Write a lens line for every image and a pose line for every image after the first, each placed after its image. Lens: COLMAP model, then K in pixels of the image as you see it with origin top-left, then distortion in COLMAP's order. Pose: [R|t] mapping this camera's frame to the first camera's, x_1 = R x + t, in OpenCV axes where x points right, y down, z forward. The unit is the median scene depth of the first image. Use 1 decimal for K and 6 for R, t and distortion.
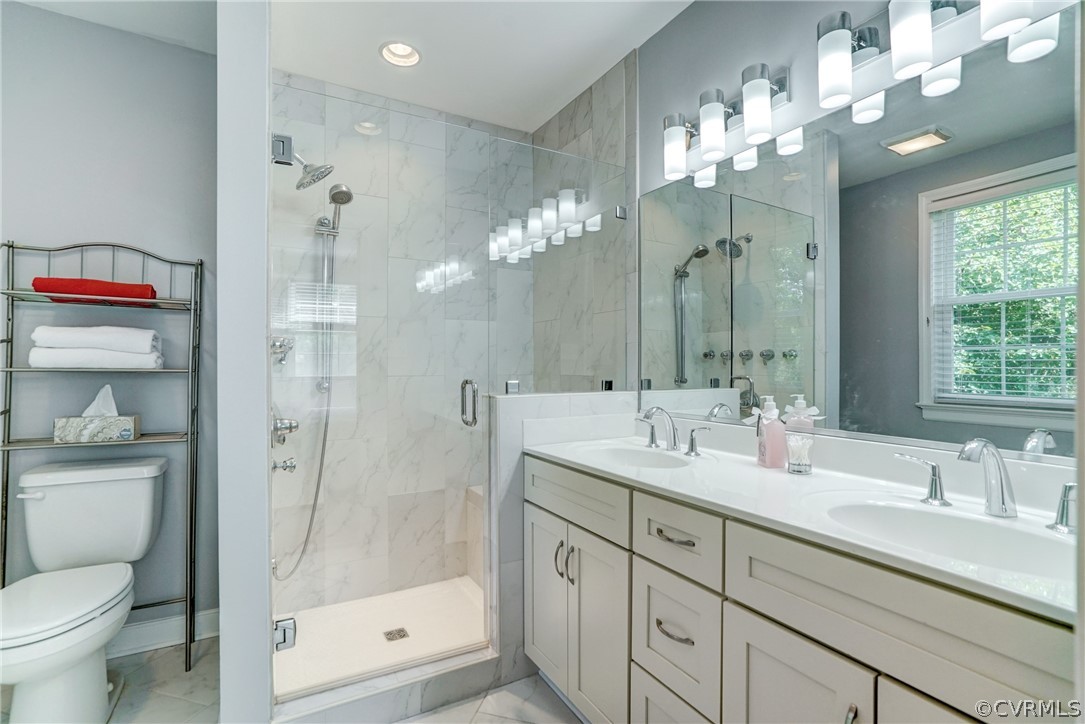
lens RADIAL K [[497.4, 0, 544.9], [0, 497.4, 363.5], [0, 0, 1]] dist [-0.028660, 0.014318]
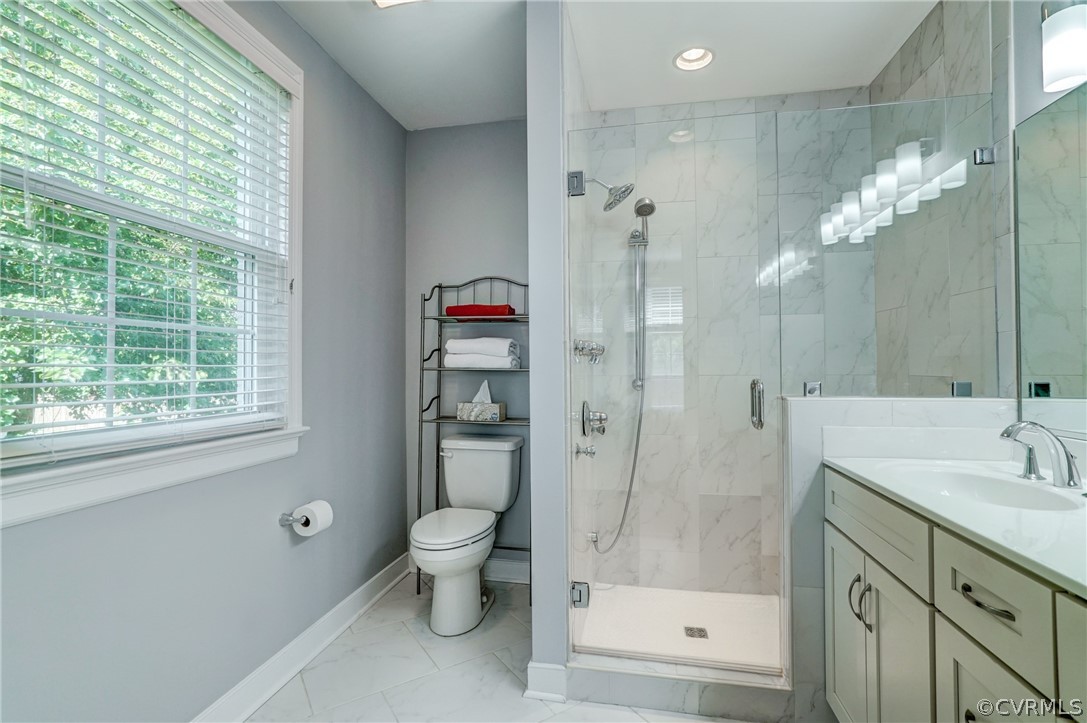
lens RADIAL K [[498.3, 0, 539.9], [0, 498.3, 356.4], [0, 0, 1]] dist [-0.028660, 0.014318]
pose [[0.772174, -0.016466, -0.635198, 0.103807], [0.007958, 0.999836, -0.016245, 0.000903], [0.635362, 0.007490, 0.772178, 0.016077]]
